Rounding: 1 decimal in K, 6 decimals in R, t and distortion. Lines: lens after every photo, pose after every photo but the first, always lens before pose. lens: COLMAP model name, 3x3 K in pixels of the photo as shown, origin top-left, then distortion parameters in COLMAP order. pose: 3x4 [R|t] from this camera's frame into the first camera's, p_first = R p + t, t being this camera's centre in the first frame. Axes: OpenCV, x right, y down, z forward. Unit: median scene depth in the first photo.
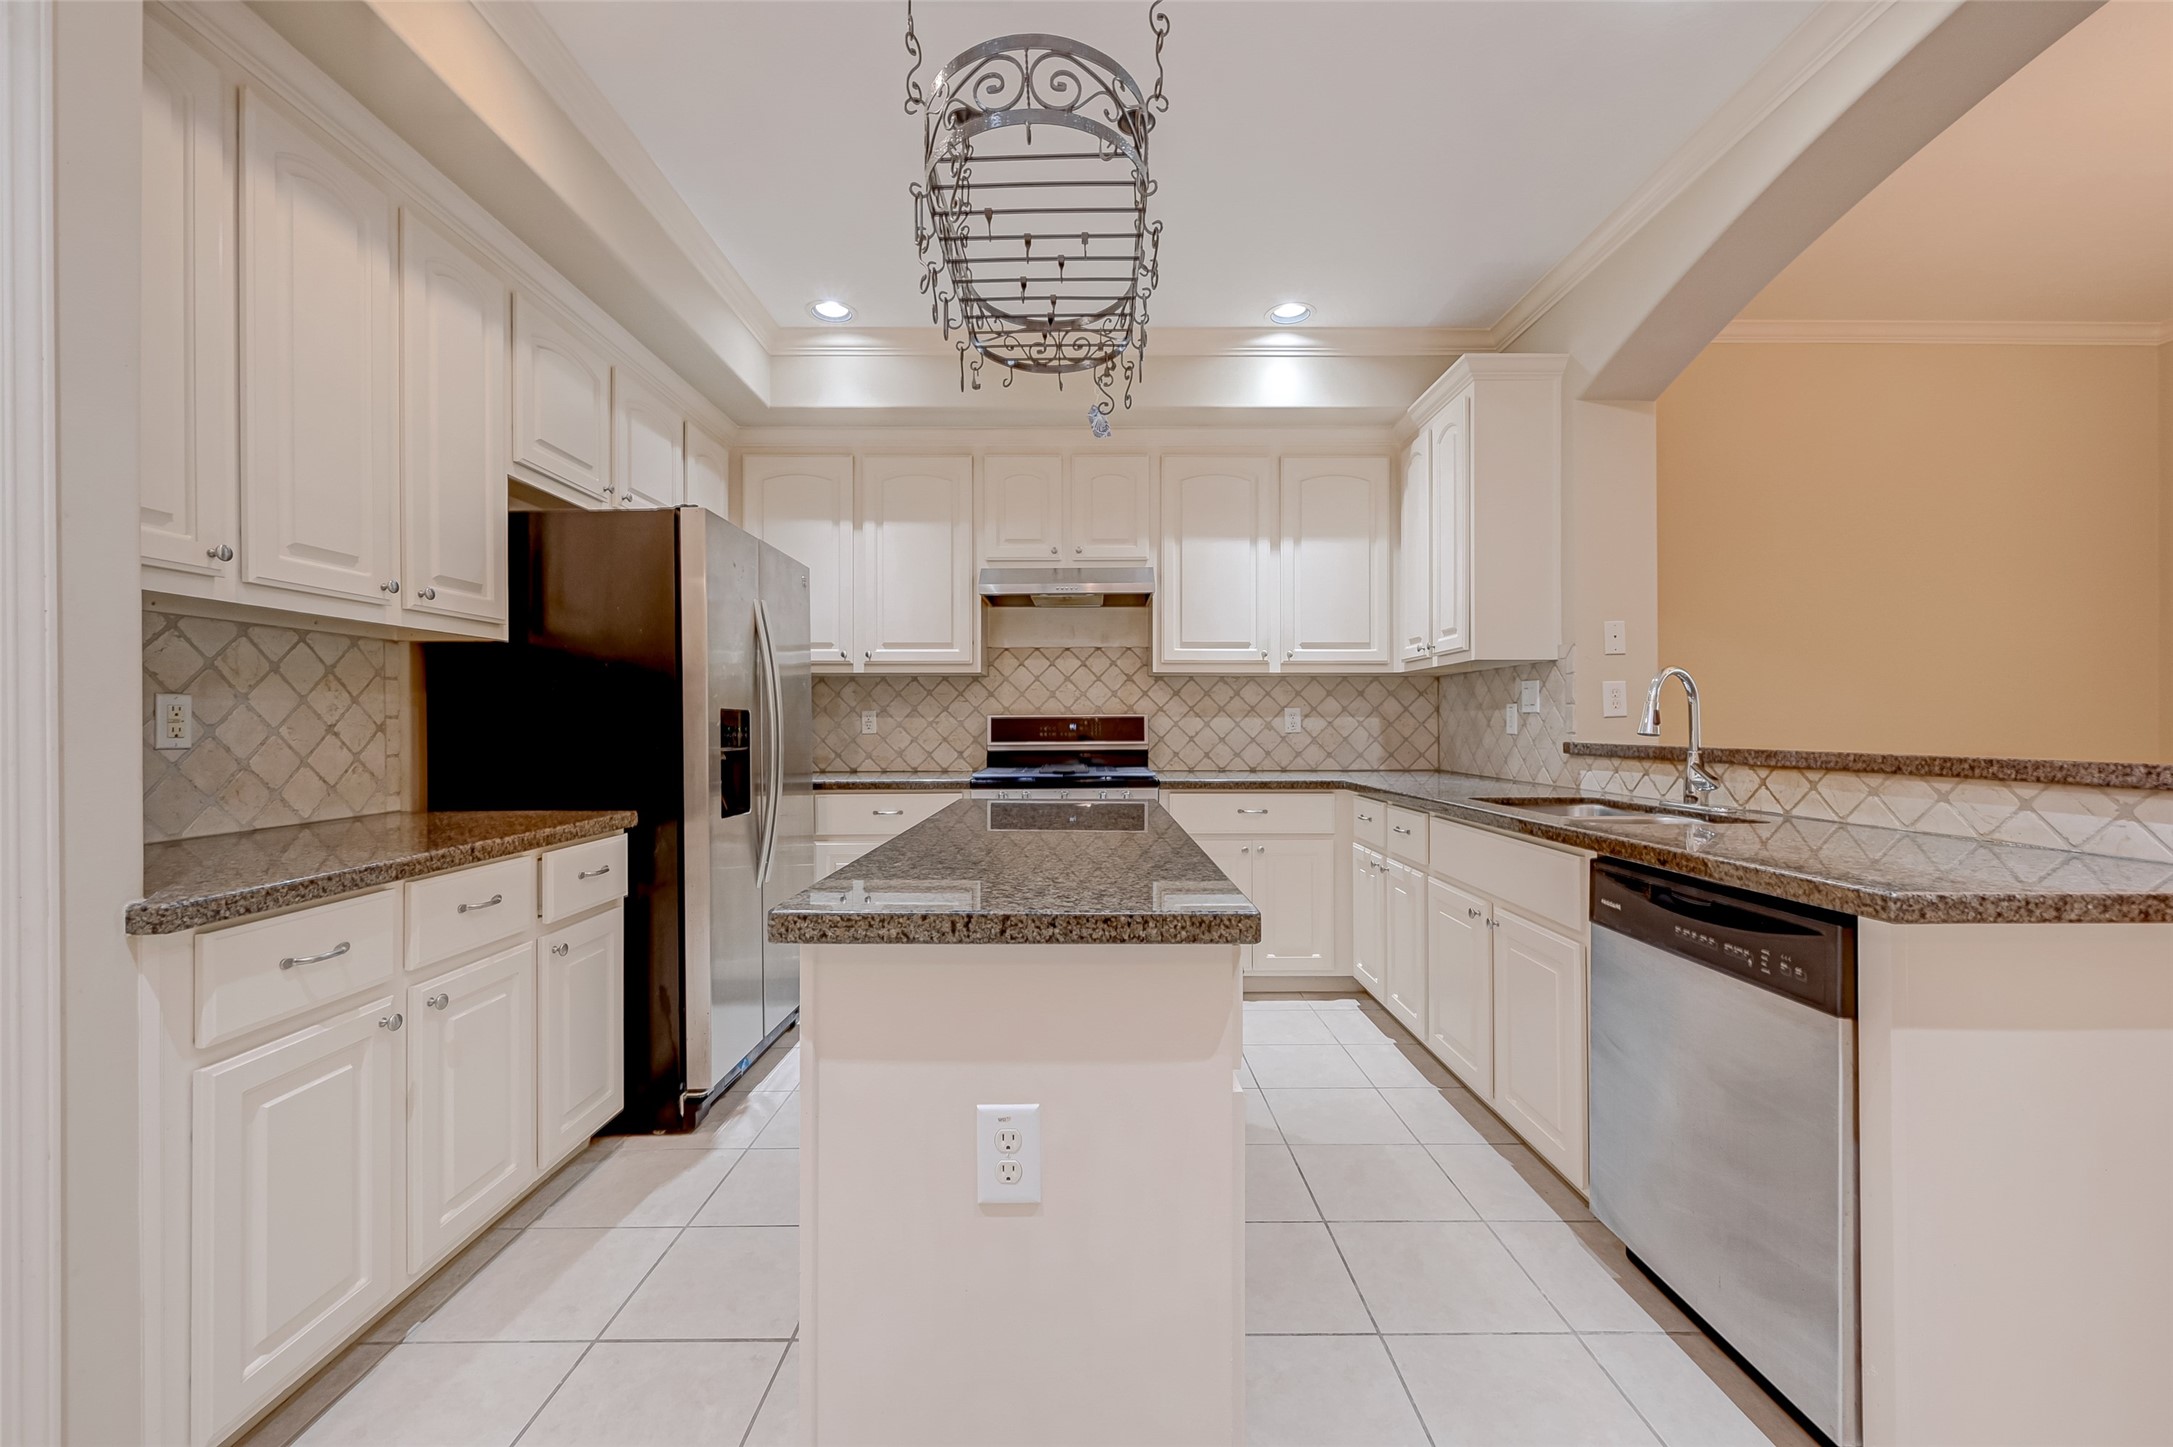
lens RADIAL K [[864.5, 0, 1089.3], [0, 864.5, 722.7], [0, 0, 1]] dist [0.000167, -0.000101]
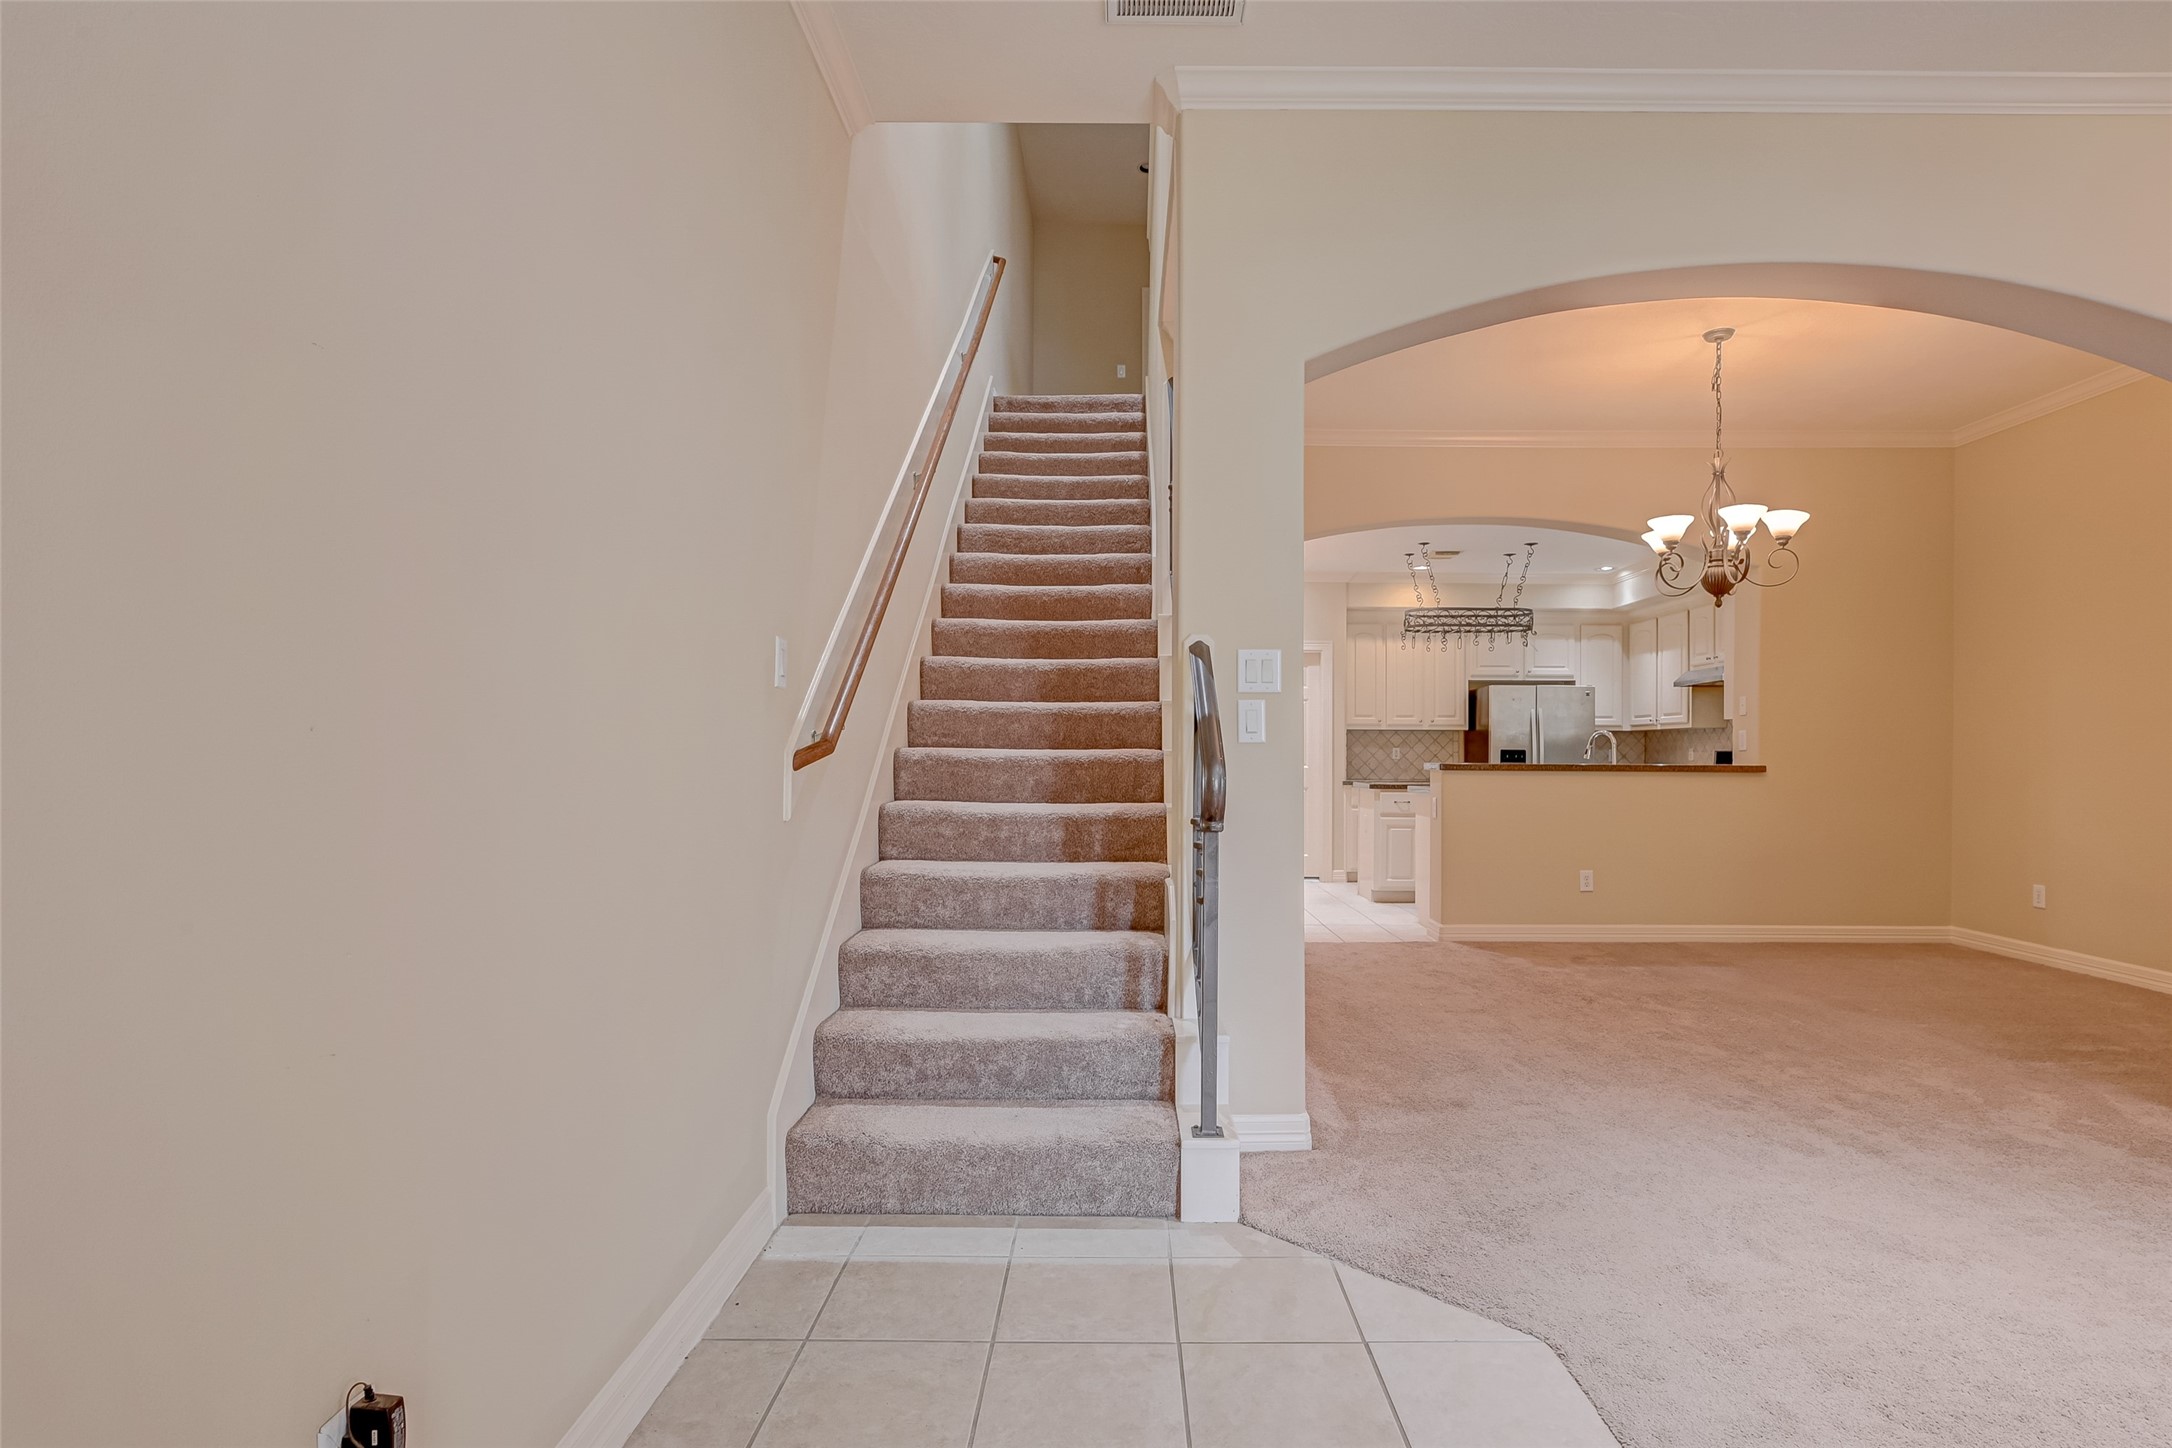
lens RADIAL K [[1115.7, 0, 1129.8], [0, 1115.7, 752.5], [0, 0, 1]] dist [-0.002288, -0.000454]
pose [[0.005184, -0.001964, -0.999985, 2.799116], [-0.004966, 0.999986, -0.001990, 0.008518], [0.999974, 0.004976, 0.005175, -0.272674]]
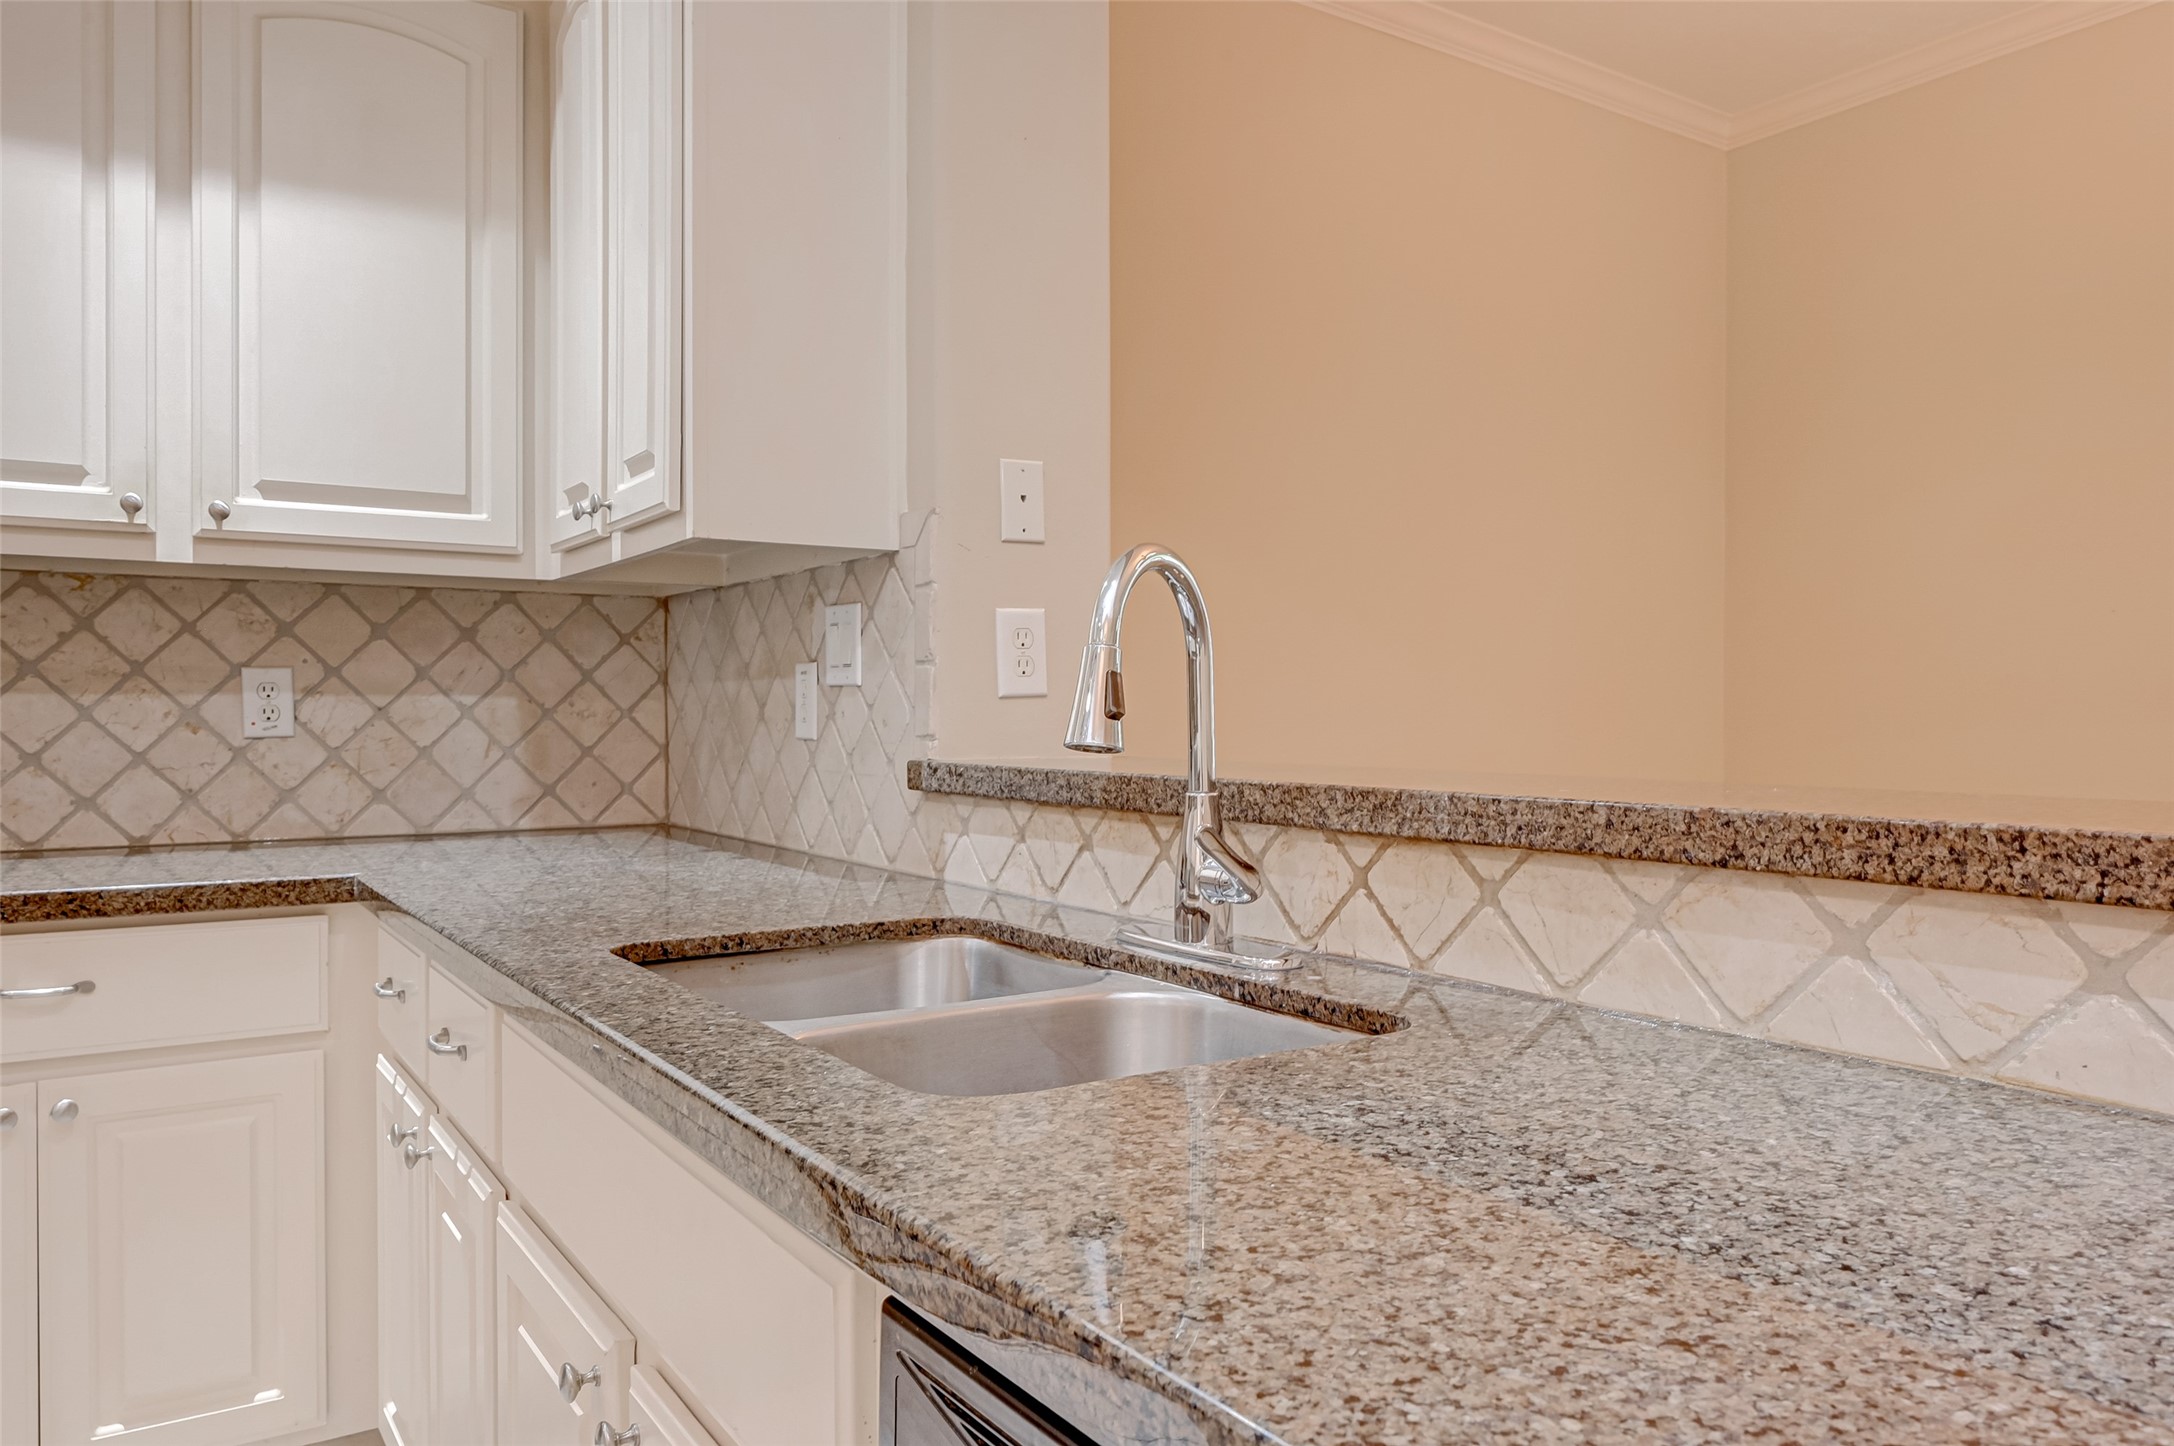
lens RADIAL K [[1527.1, 0, 1087.0], [0, 1527.1, 723.0], [0, 0, 1]] dist [0.005350, 0.000234]
pose [[0.840870, -0.002541, 0.541232, 0.236062], [-0.002092, 0.999966, 0.007945, -0.000102], [-0.541234, -0.007812, 0.840836, 0.366125]]
